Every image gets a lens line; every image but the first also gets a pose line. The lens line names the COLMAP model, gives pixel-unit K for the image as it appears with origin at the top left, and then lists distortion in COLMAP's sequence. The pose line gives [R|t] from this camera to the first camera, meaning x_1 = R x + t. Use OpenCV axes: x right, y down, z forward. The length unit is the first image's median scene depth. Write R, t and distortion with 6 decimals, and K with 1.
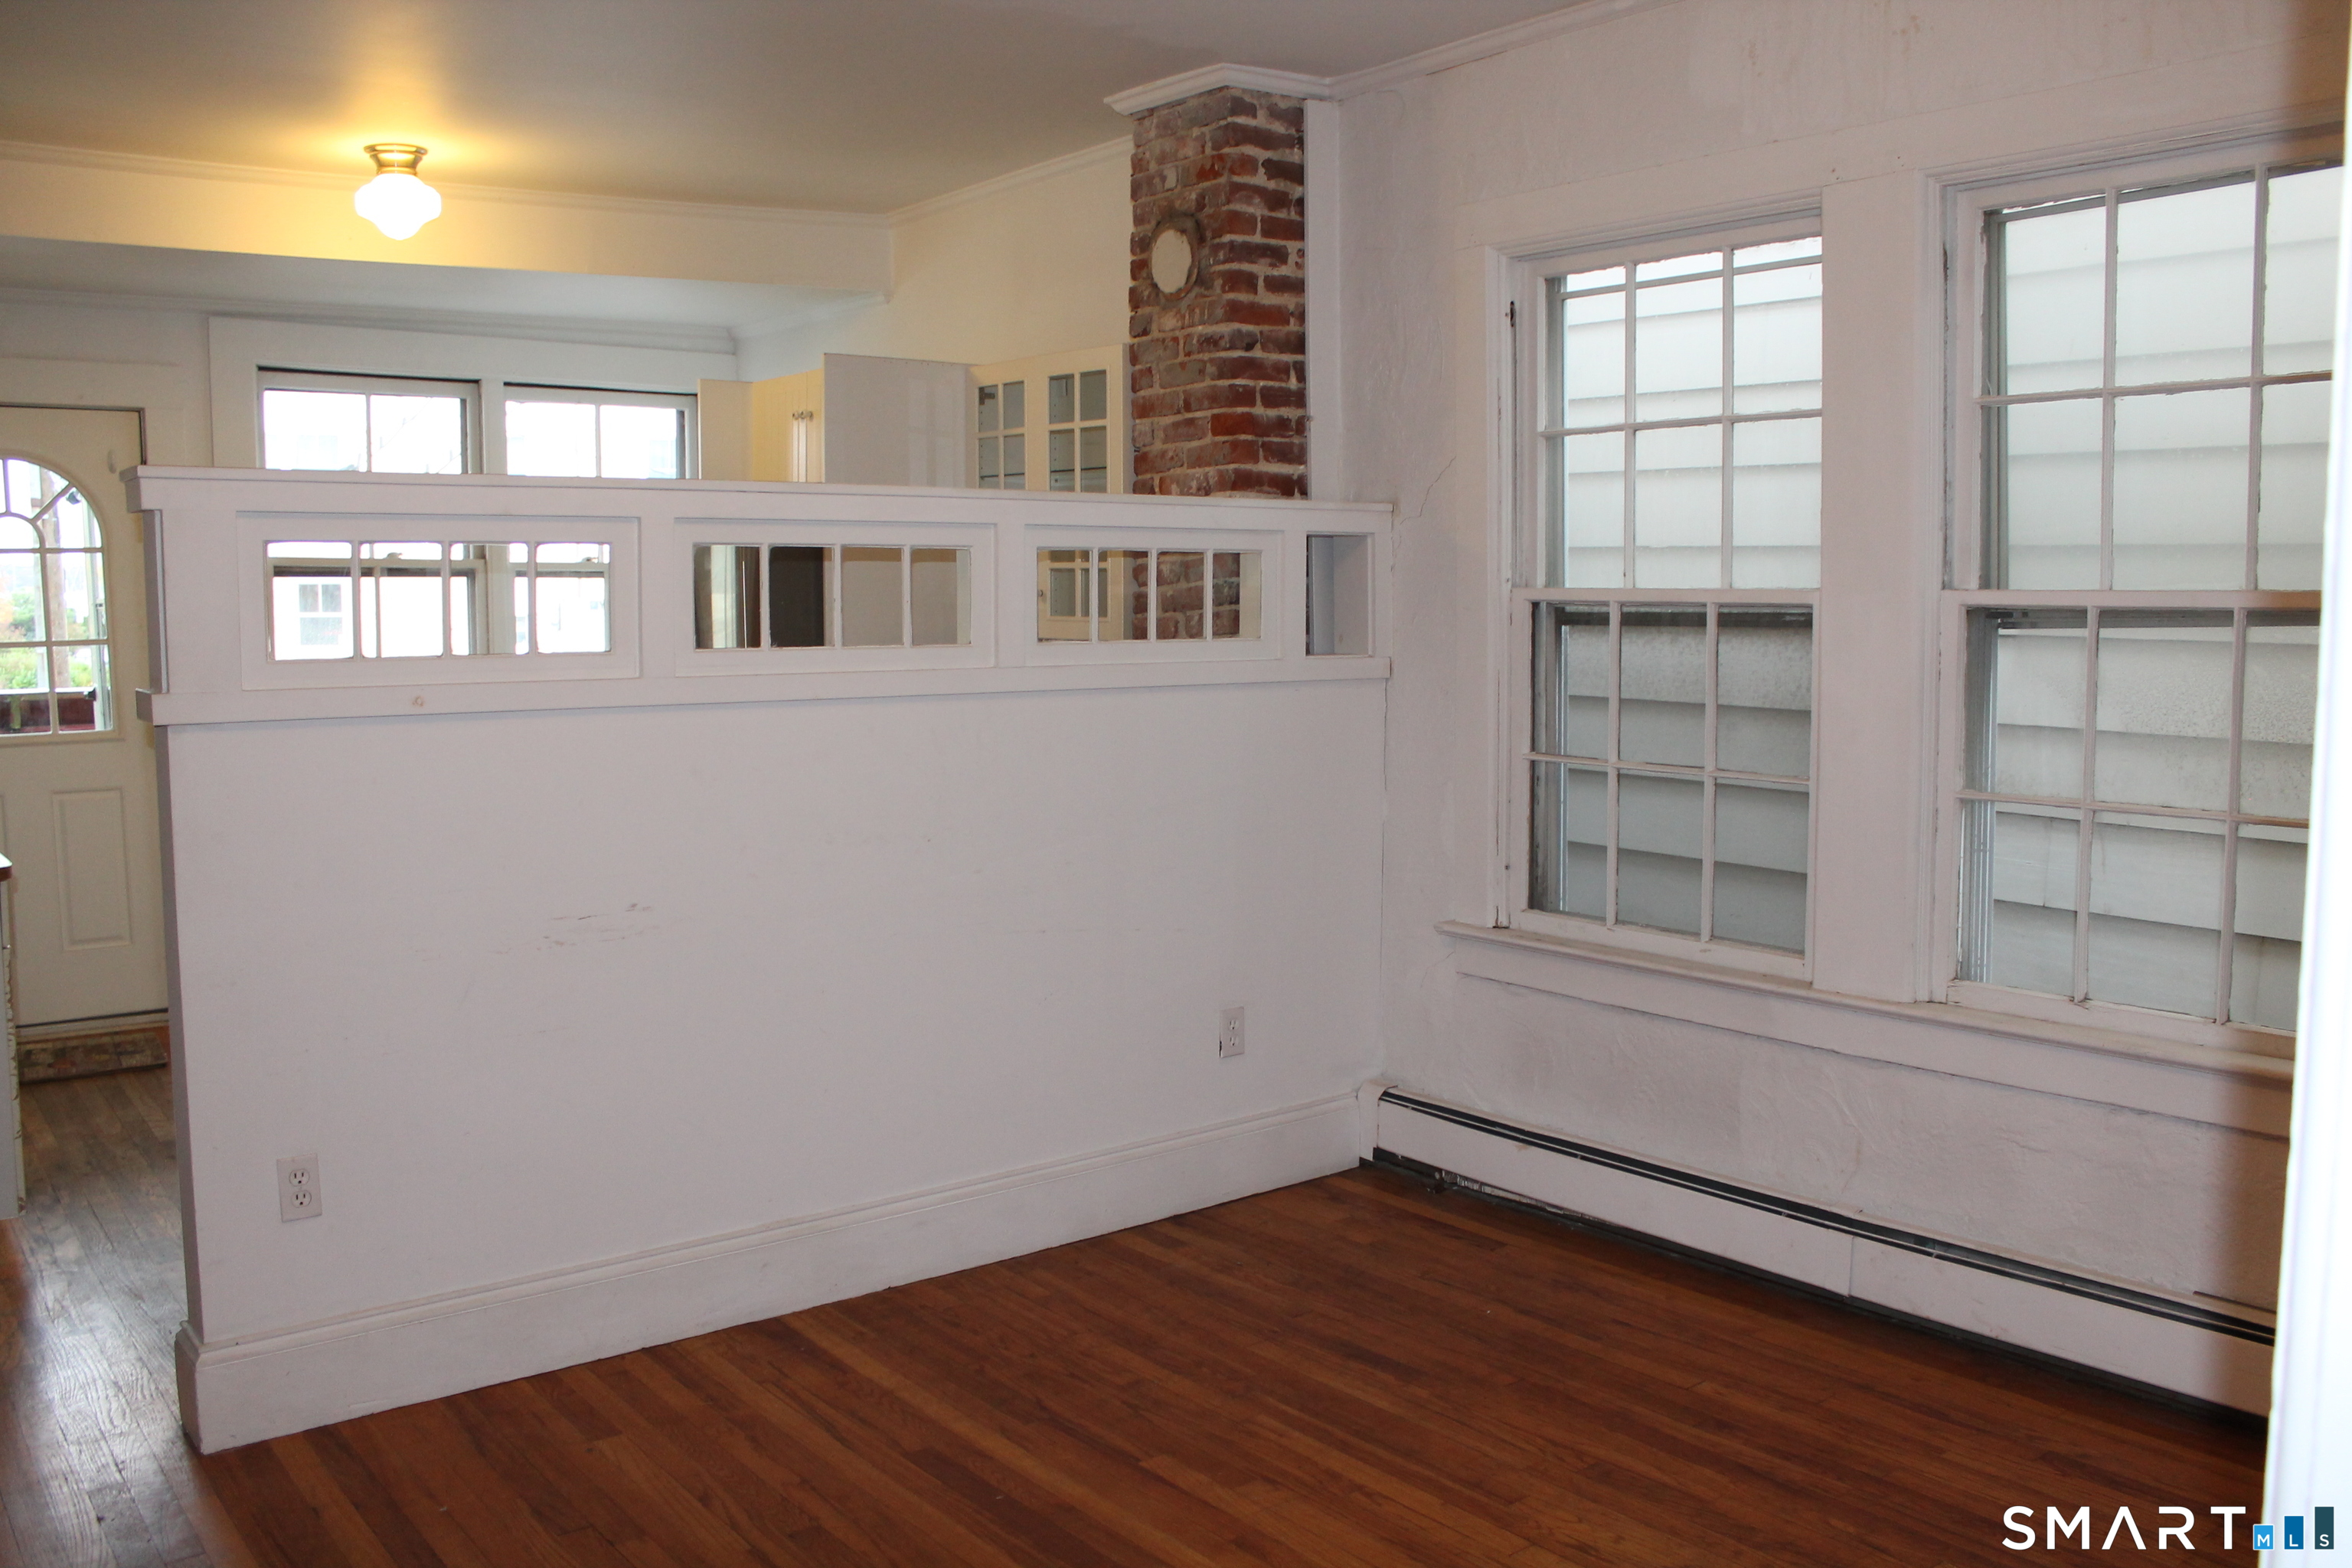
lens RADIAL K [[1974.9, 0, 1184.9], [0, 1974.9, 790.2], [0, 0, 1]] dist [-0.169635, 0.153986]
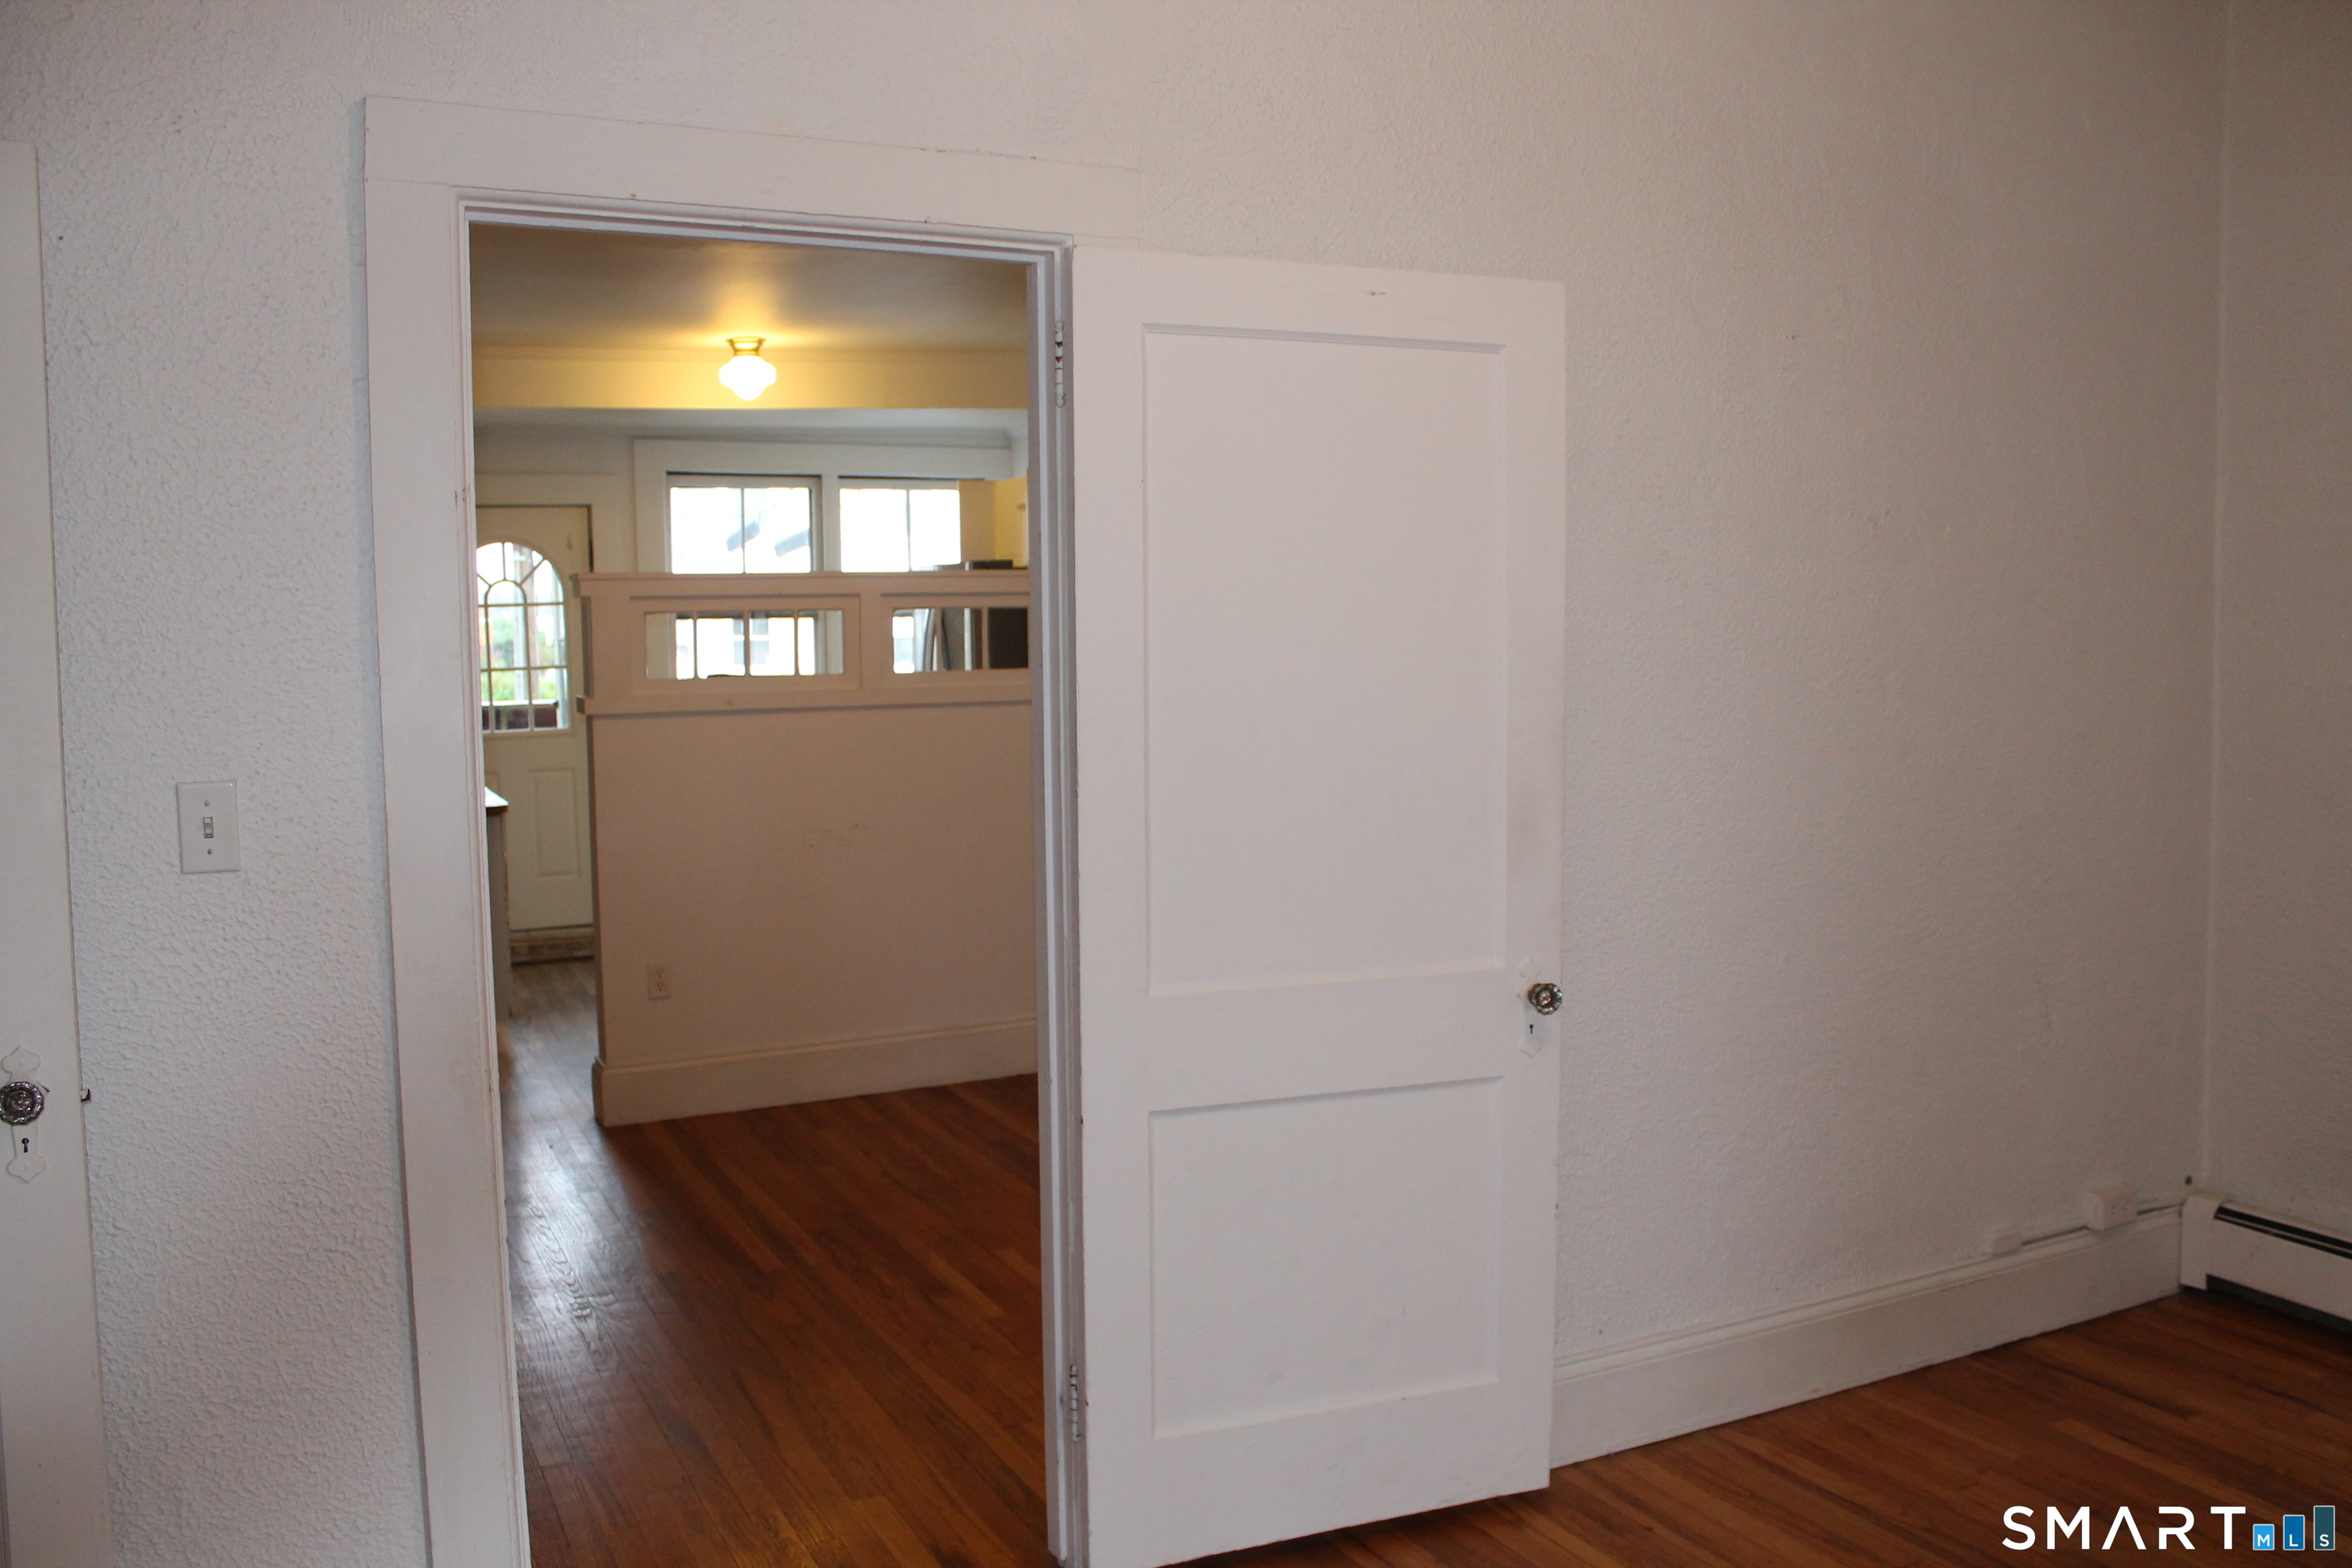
lens RADIAL K [[1974.9, 0, 1184.9], [0, 1974.9, 790.2], [0, 0, 1]] dist [-0.169635, 0.153986]
pose [[0.977945, 0.006504, -0.208763, 0.283132], [-0.008374, 0.999932, -0.008072, 0.033105], [0.208696, 0.009642, 0.977933, -0.485209]]
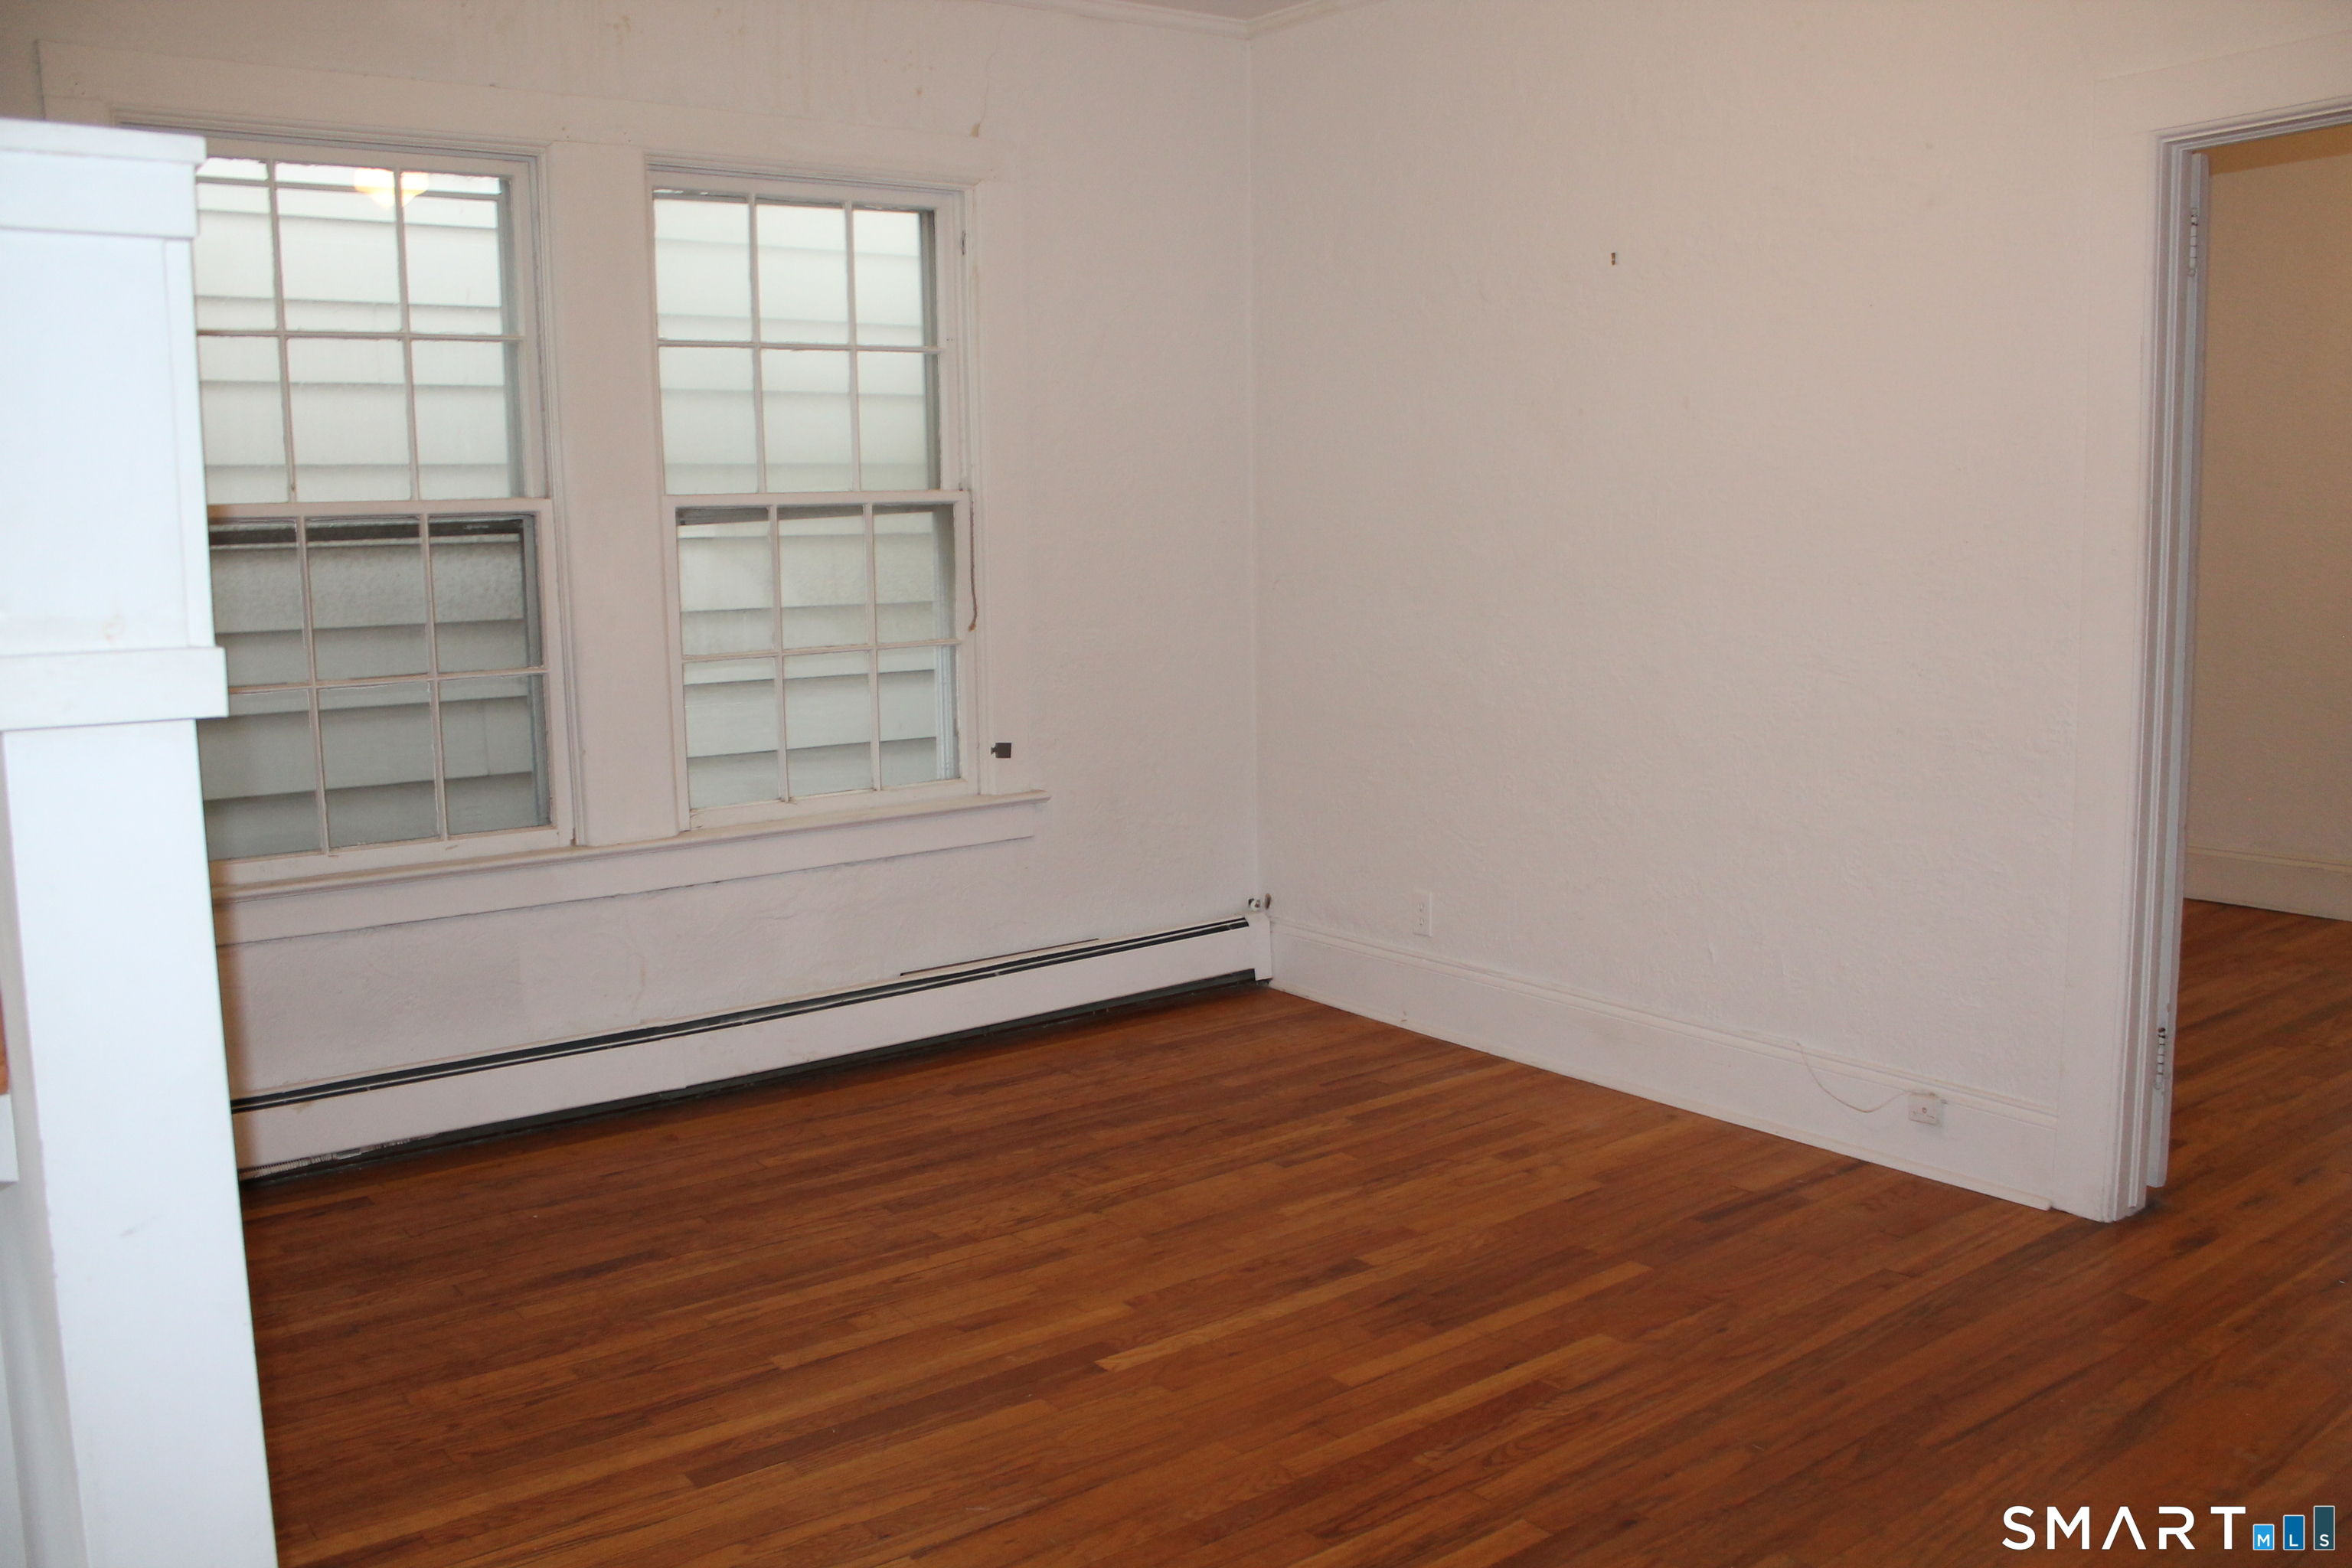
lens RADIAL K [[1925.0, 0, 1237.3], [0, 1925.0, 808.7], [0, 0, 1]] dist [-0.090419, 0.002132]
pose [[0.006997, -0.148208, 0.988931, -0.680812], [0.113179, 0.982718, 0.146476, -0.036738], [-0.993550, 0.110901, 0.023650, 0.516391]]
